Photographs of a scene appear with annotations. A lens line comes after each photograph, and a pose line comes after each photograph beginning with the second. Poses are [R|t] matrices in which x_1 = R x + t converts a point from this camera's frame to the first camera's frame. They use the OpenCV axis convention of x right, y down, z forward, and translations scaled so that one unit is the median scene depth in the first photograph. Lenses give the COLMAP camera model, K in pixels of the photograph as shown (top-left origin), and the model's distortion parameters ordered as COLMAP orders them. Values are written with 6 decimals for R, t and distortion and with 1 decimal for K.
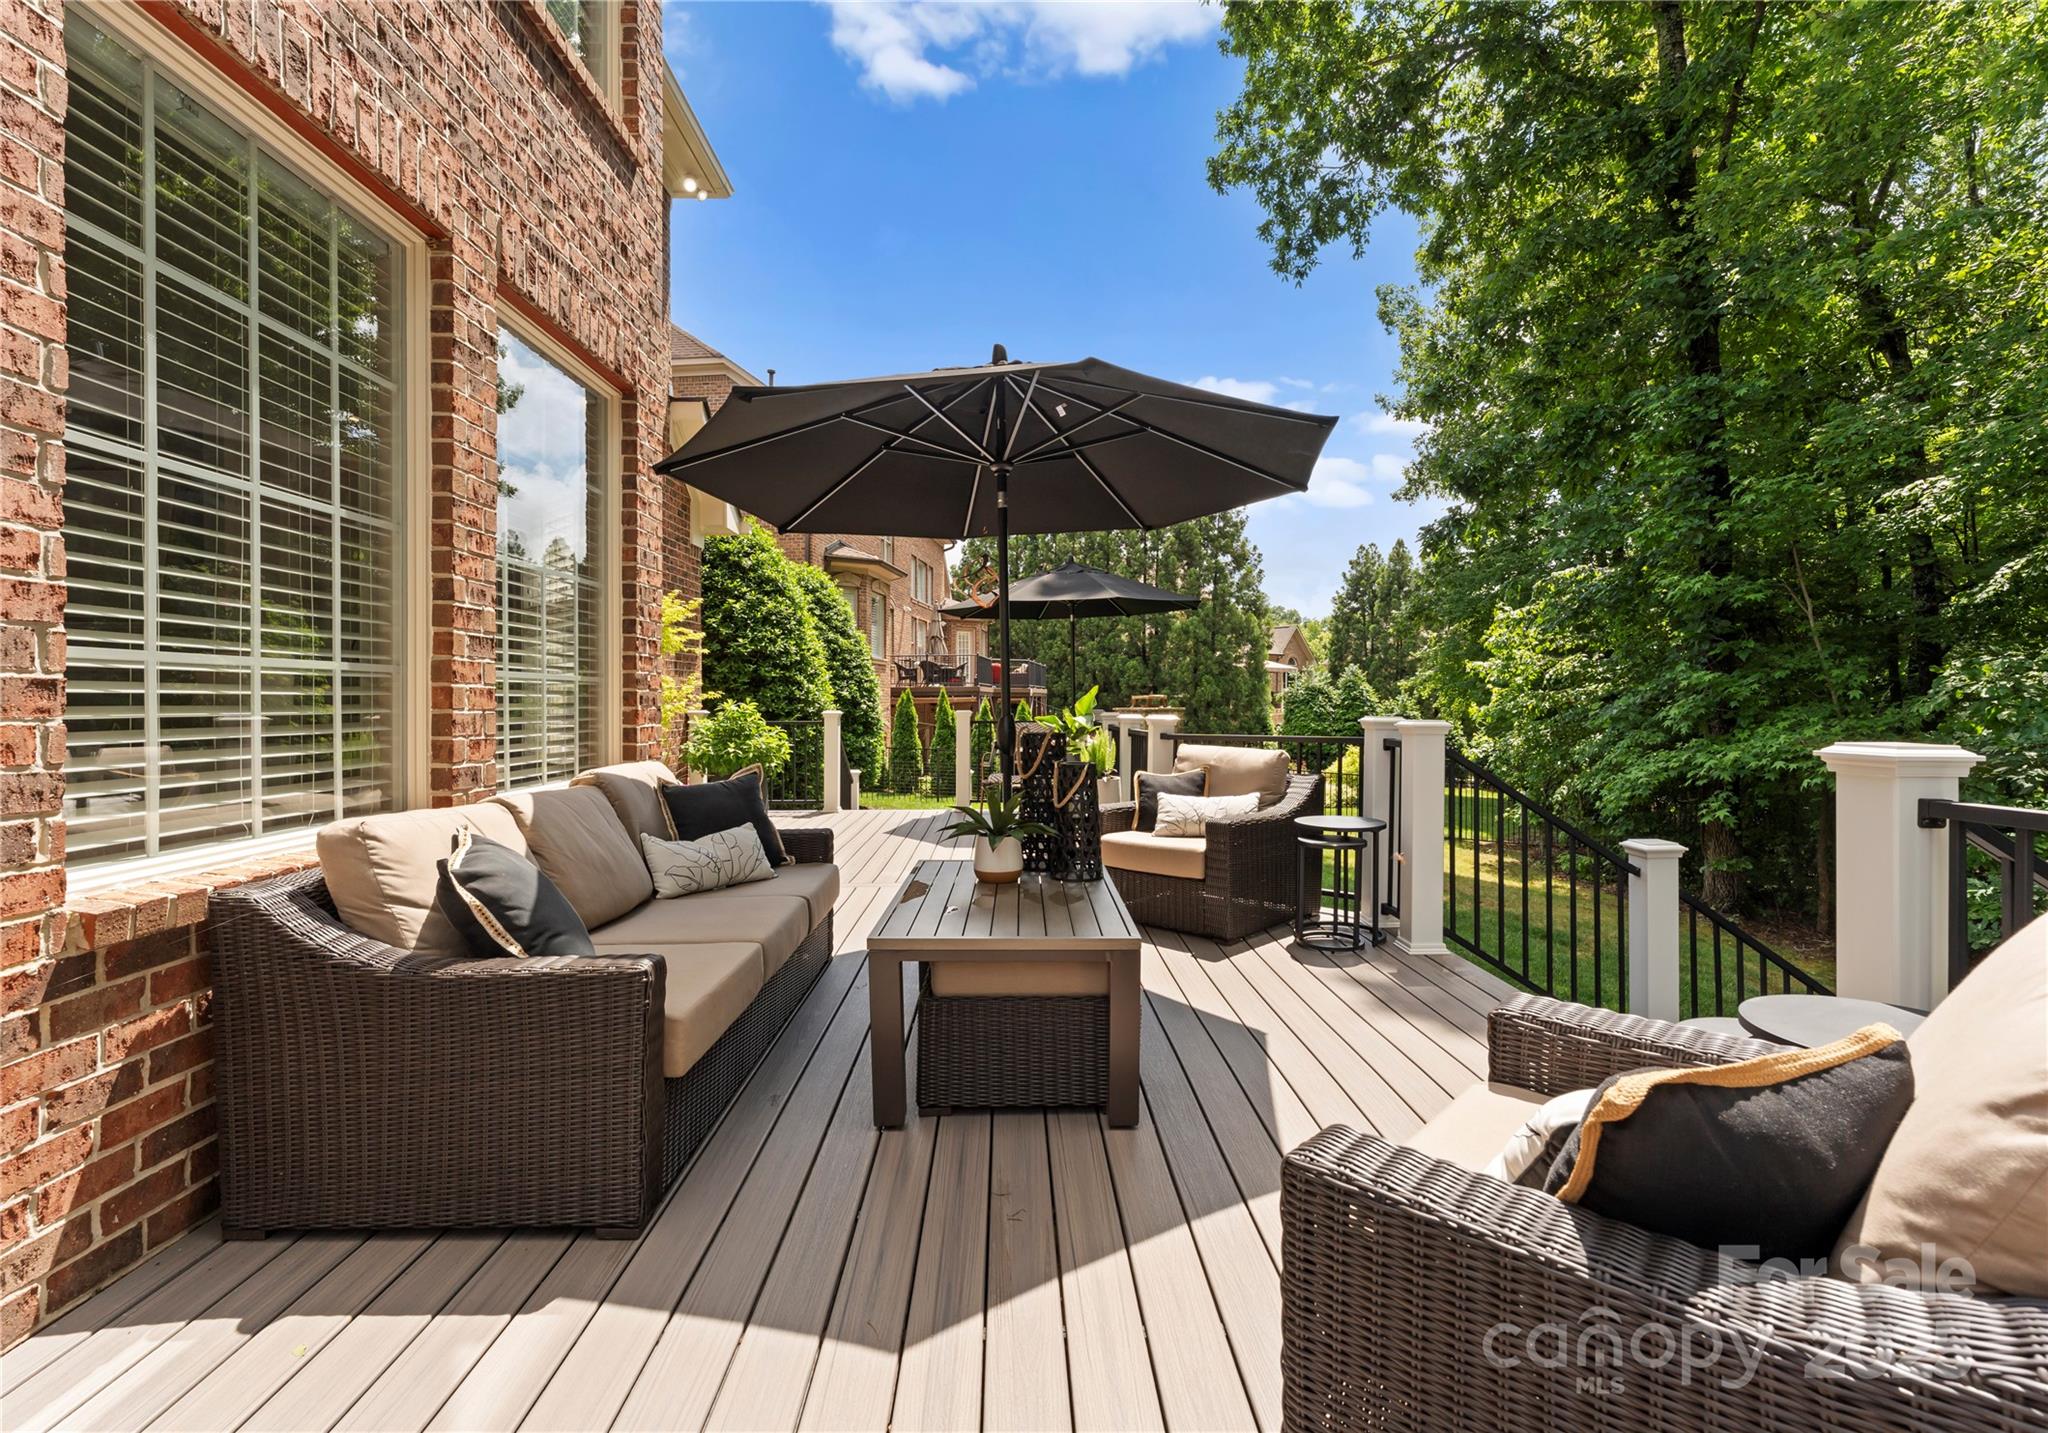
lens RADIAL K [[963.5, 0, 1028.5], [0, 963.5, 701.6], [0, 0, 1]] dist [-0.001856, 0.015507]
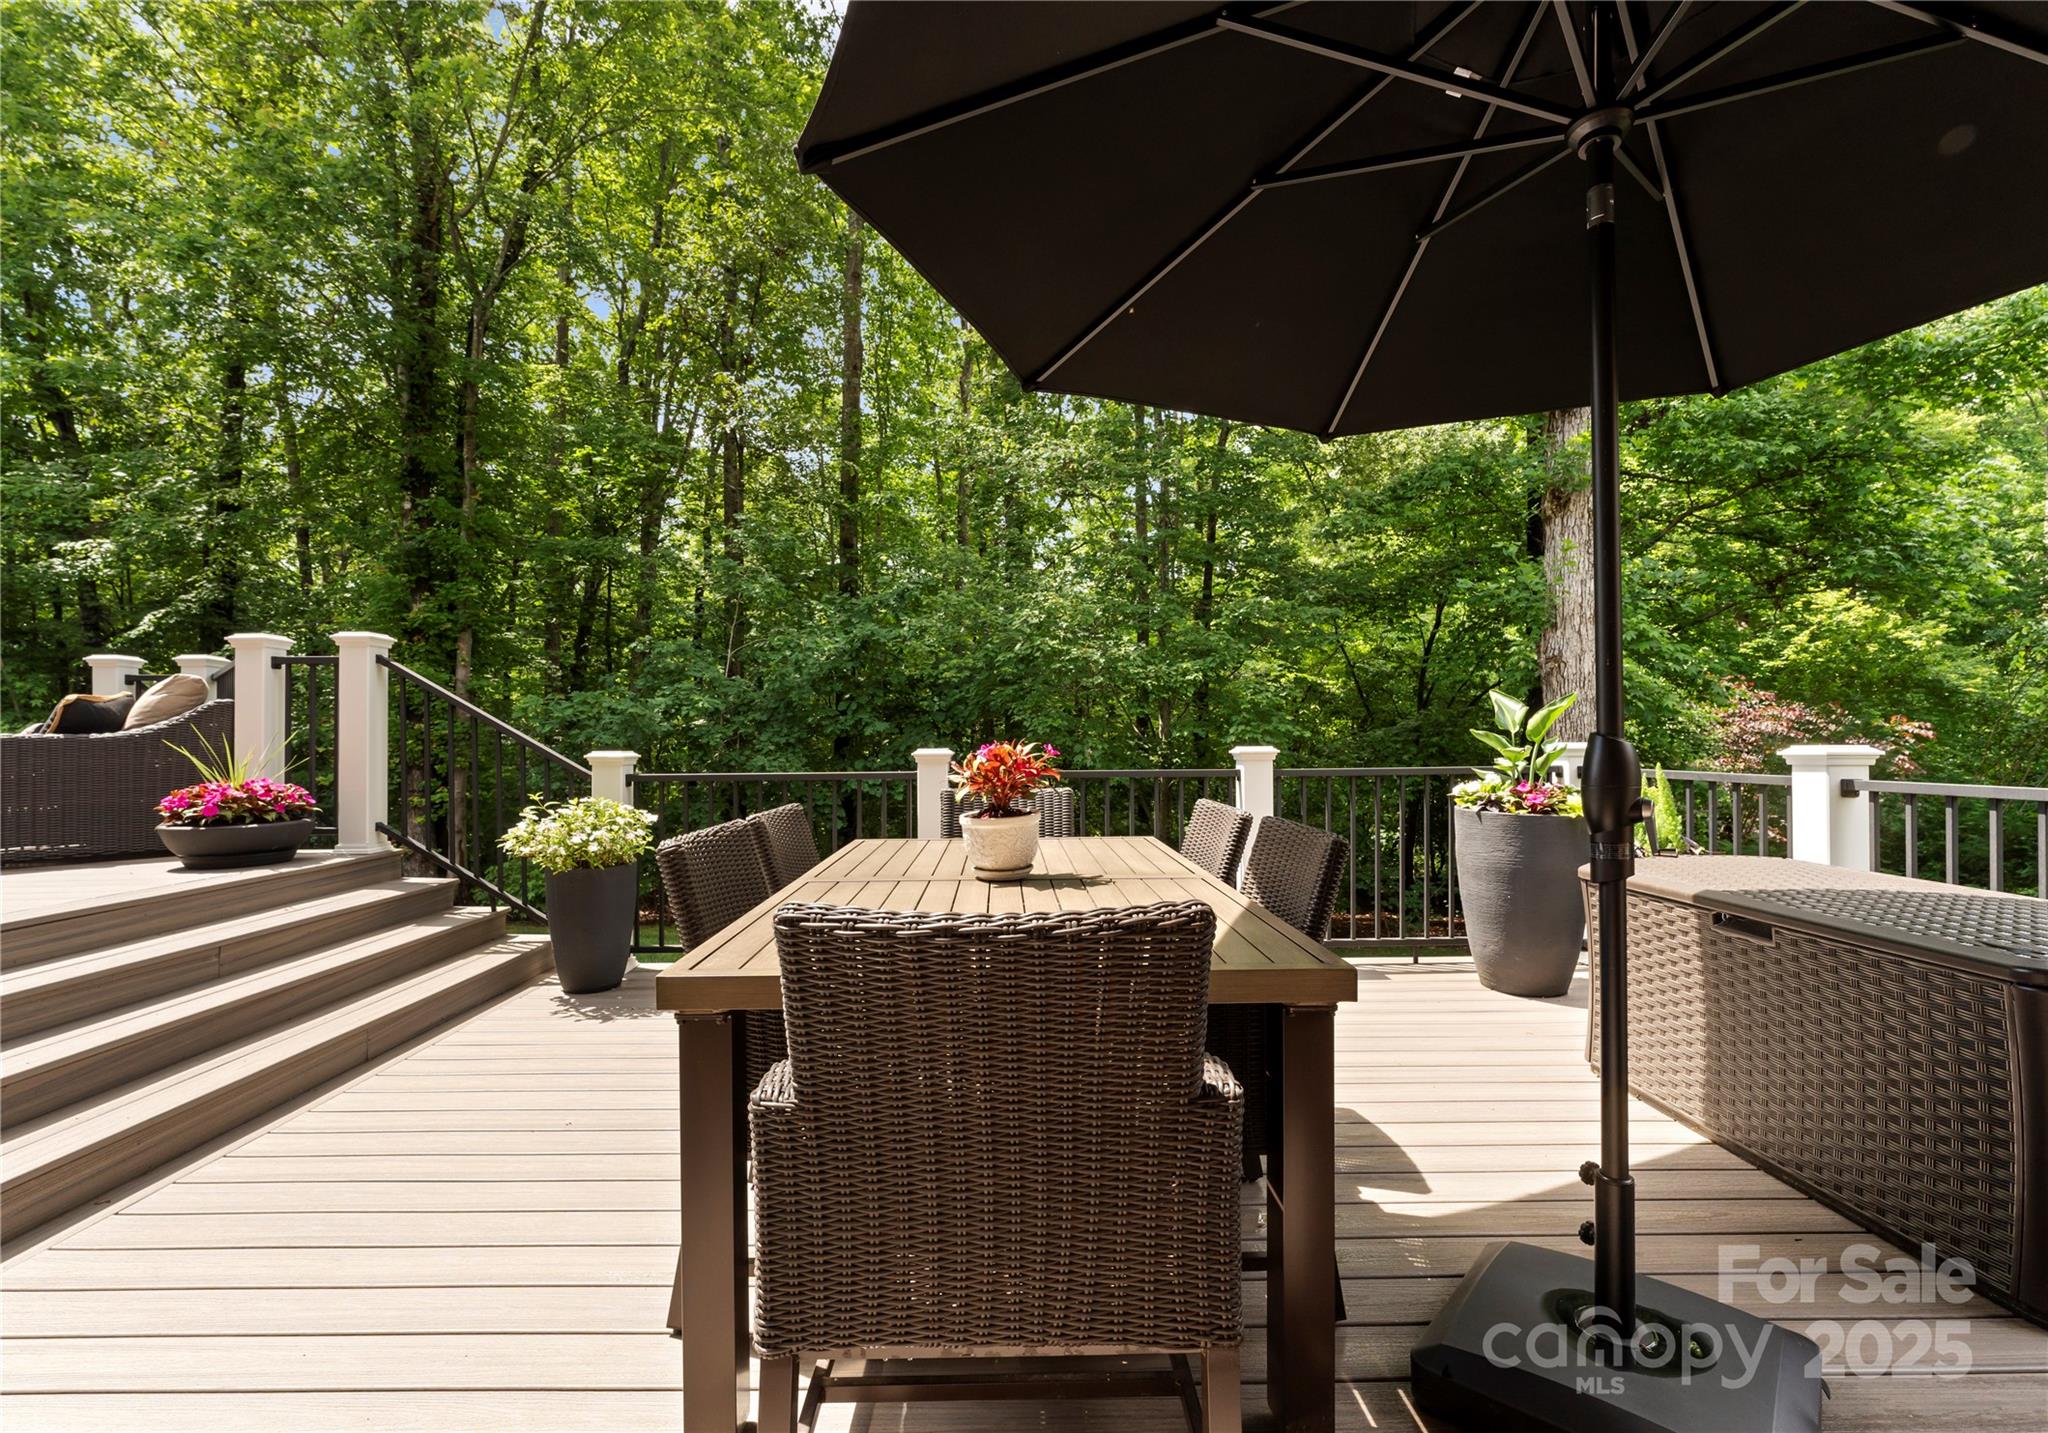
lens RADIAL K [[913.3, 0, 1018.9], [0, 913.3, 727.9], [0, 0, 1]] dist [-0.000281, 0.000078]
pose [[0.026839, 0.011137, 0.999578, -0.195097], [0.009030, 0.999894, -0.011383, 0.035861], [-0.999599, 0.009332, 0.026736, -0.197322]]
